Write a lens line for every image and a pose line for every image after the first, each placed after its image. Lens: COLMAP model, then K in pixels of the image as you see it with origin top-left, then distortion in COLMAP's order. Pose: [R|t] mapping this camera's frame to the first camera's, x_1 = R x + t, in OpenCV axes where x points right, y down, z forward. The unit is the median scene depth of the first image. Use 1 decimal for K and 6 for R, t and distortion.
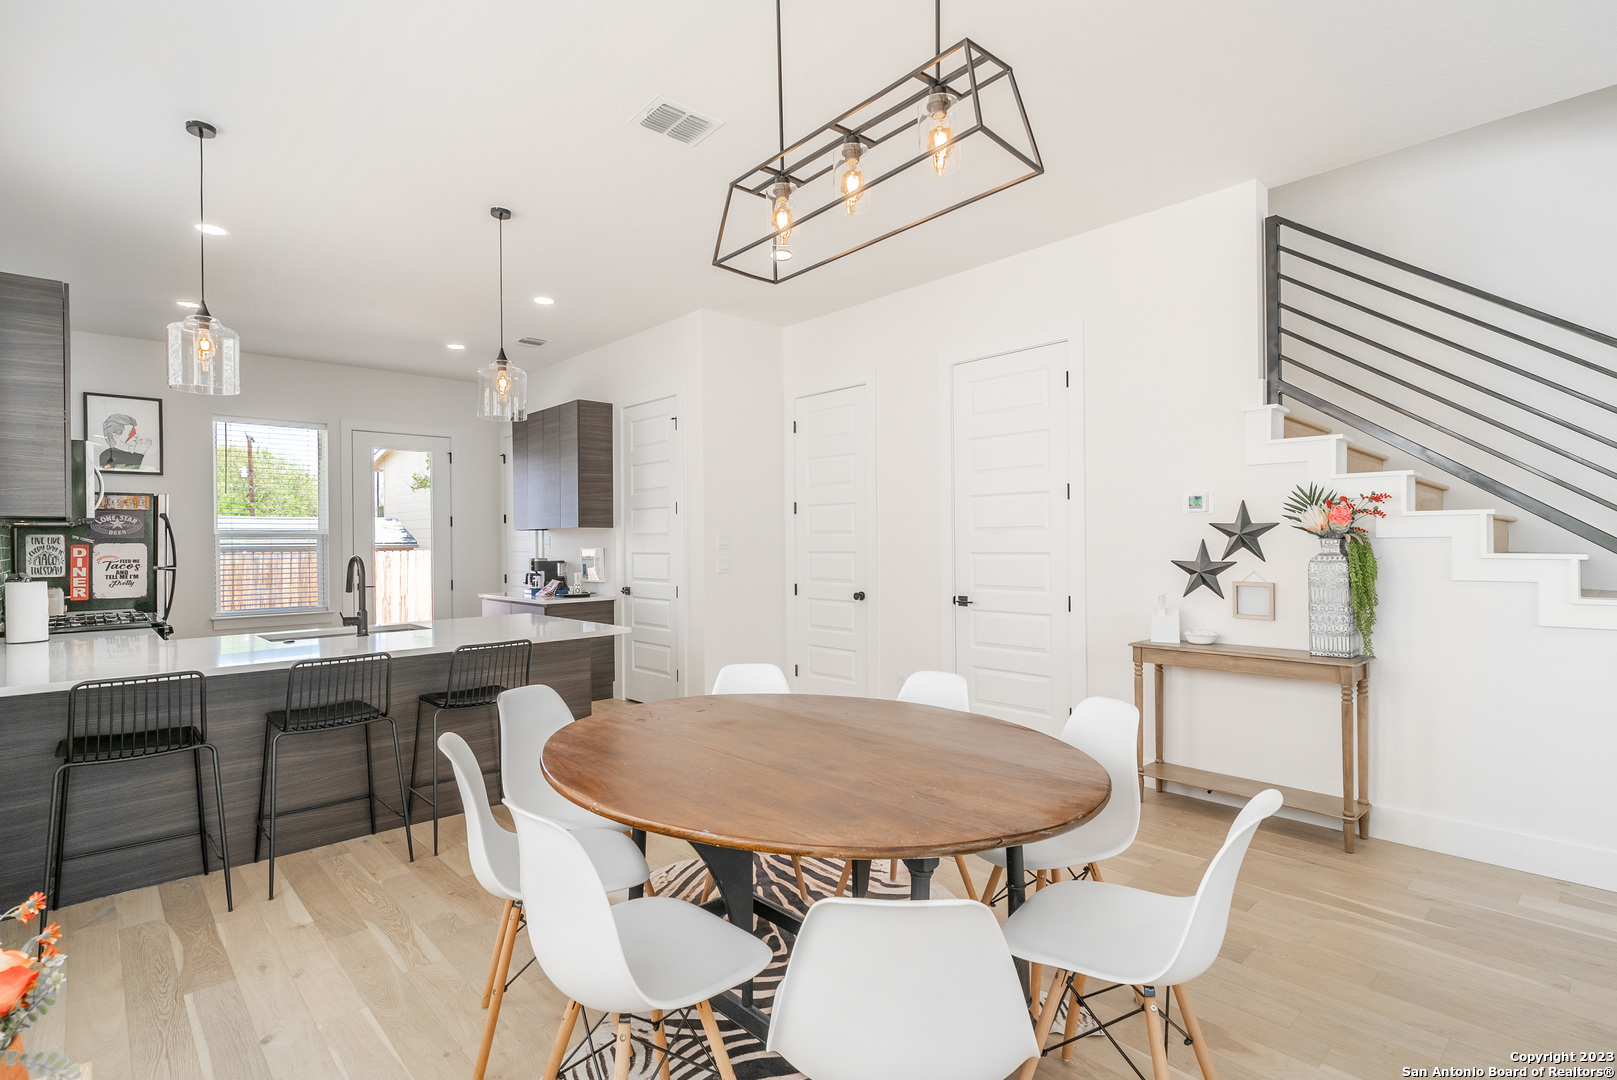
lens RADIAL K [[773.5, 0, 795.1], [0, 773.5, 541.7], [0, 0, 1]] dist [0.000988, -0.000700]
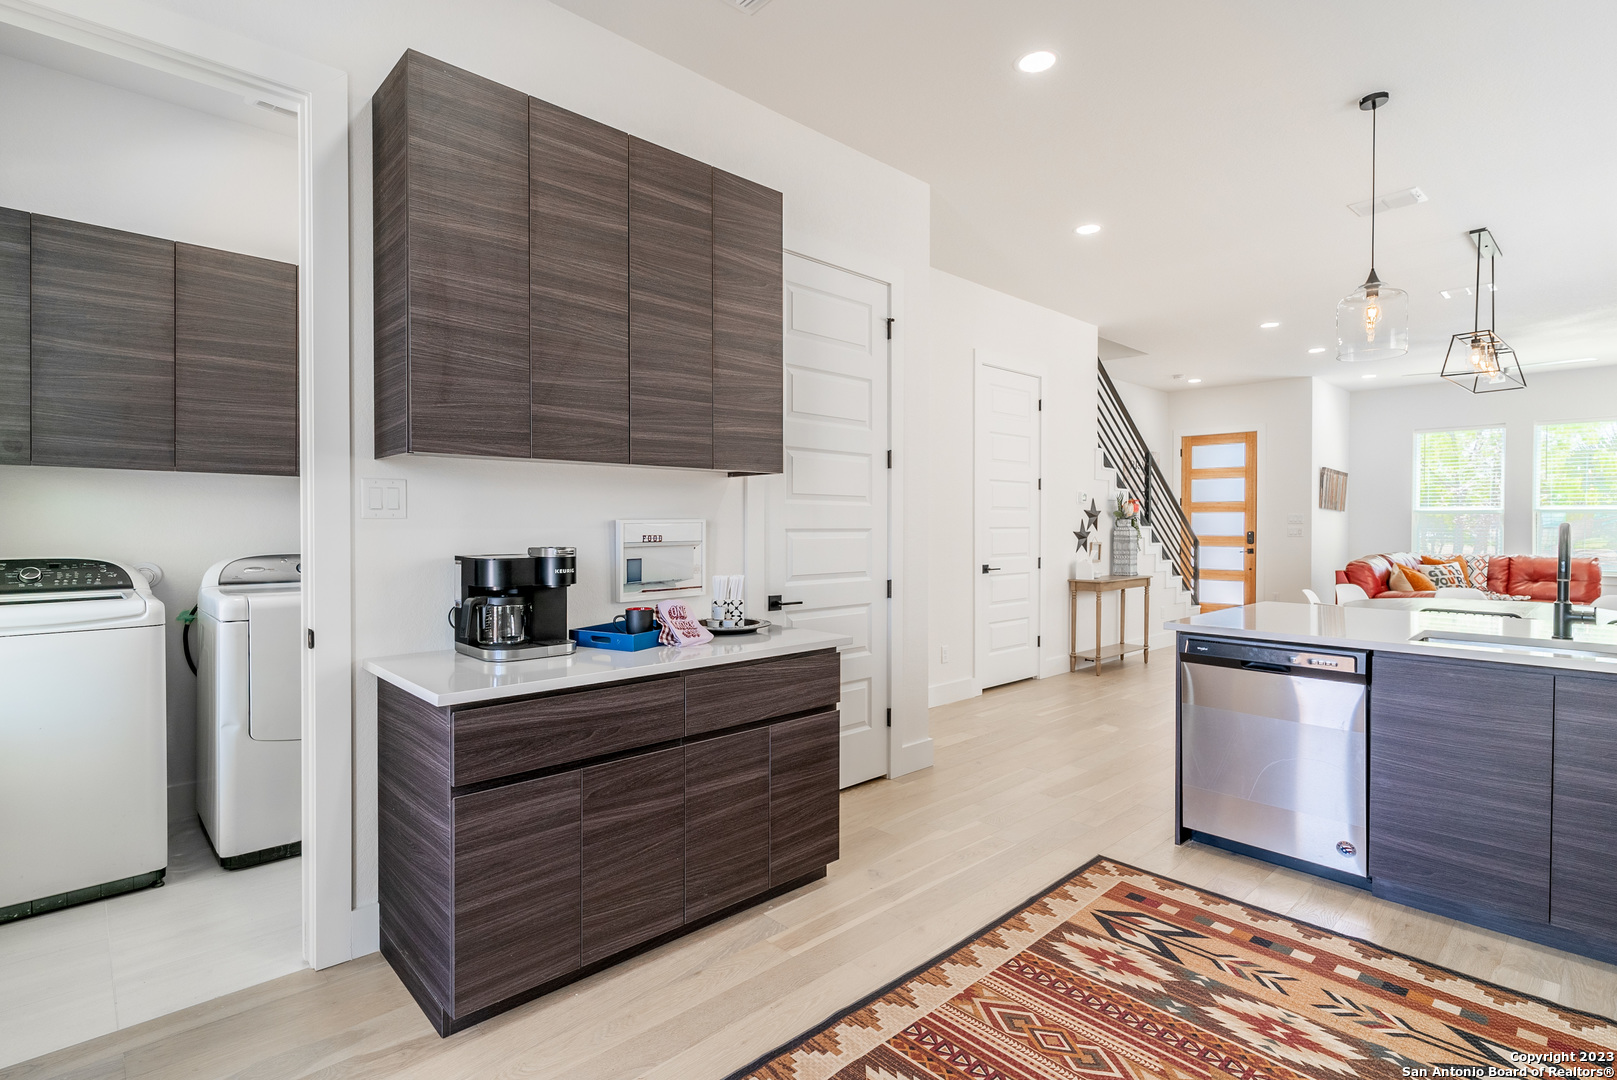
lens RADIAL K [[780.3, 0, 790.6], [0, 780.3, 531.7], [0, 0, 1]] dist [0.002359, -0.000100]
pose [[0.007035, -0.000197, 0.999975, -0.845704], [-0.001352, 0.999999, 0.000207, 0.018062], [-0.999974, -0.001354, 0.007035, 1.125674]]
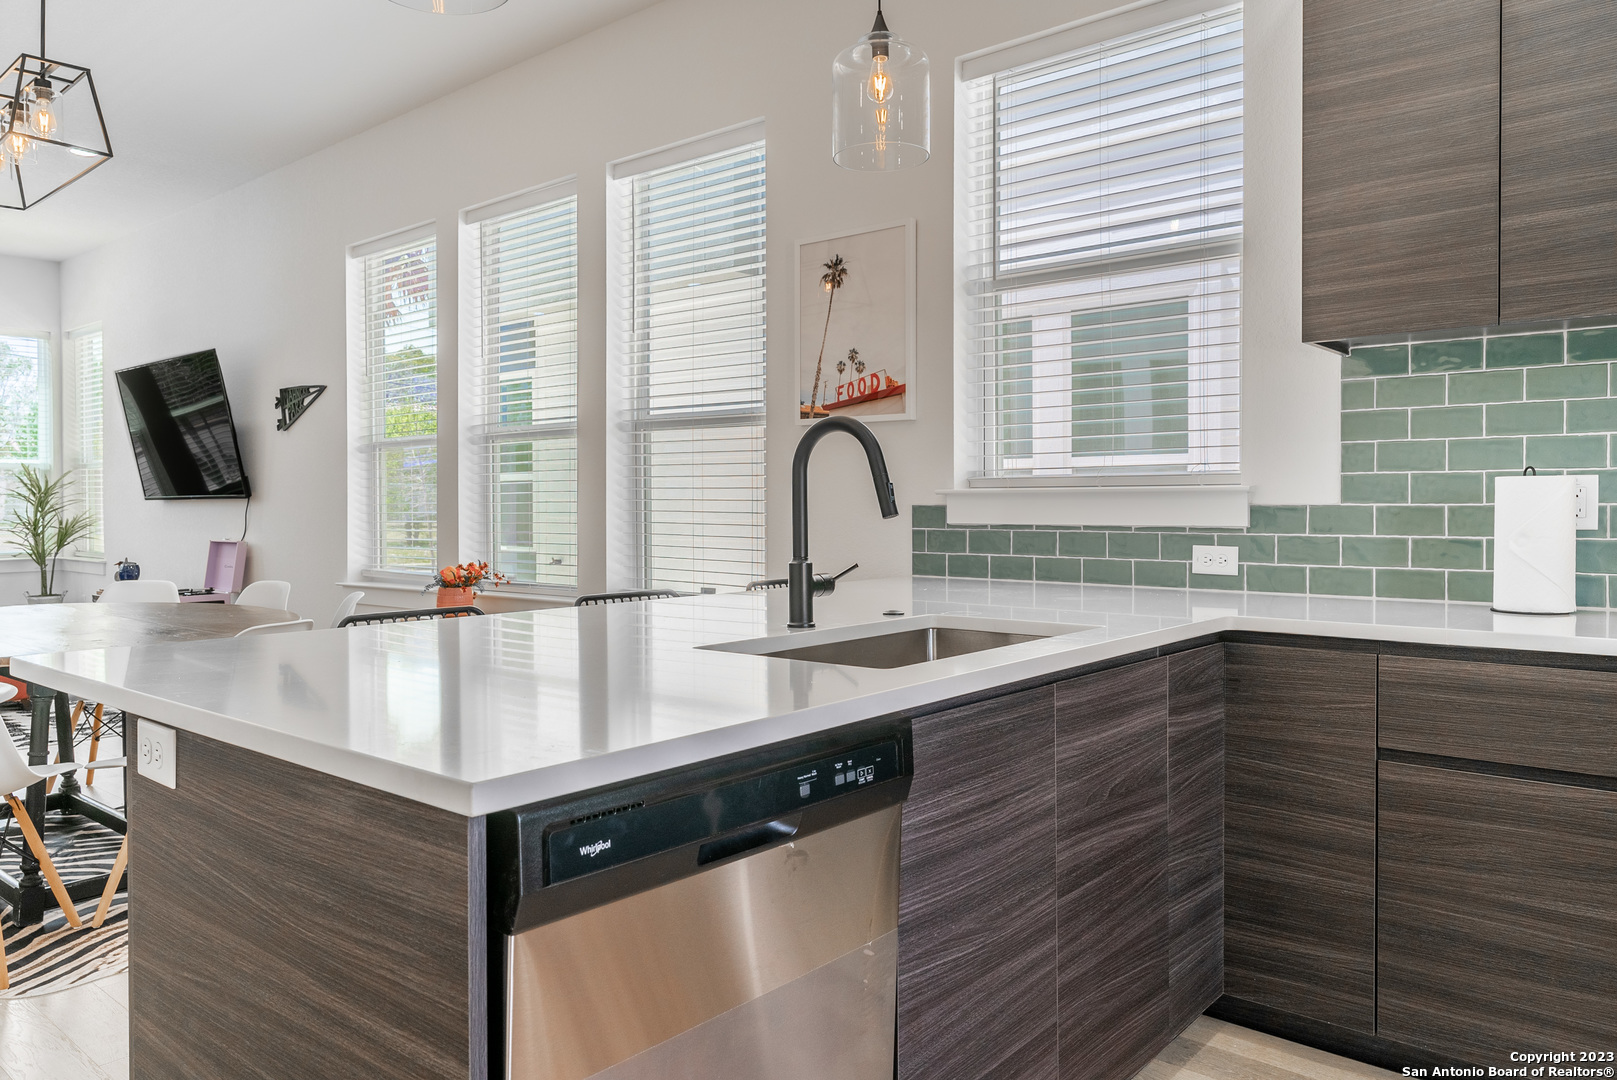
lens RADIAL K [[1131.7, 0, 798.3], [0, 1131.7, 514.4], [0, 0, 1]] dist [-0.000696, -0.000960]
pose [[-0.993632, 0.015747, -0.111568, -0.331290], [0.014499, 0.999823, 0.011985, 0.039483], [0.111737, 0.010291, -0.993684, 1.041606]]
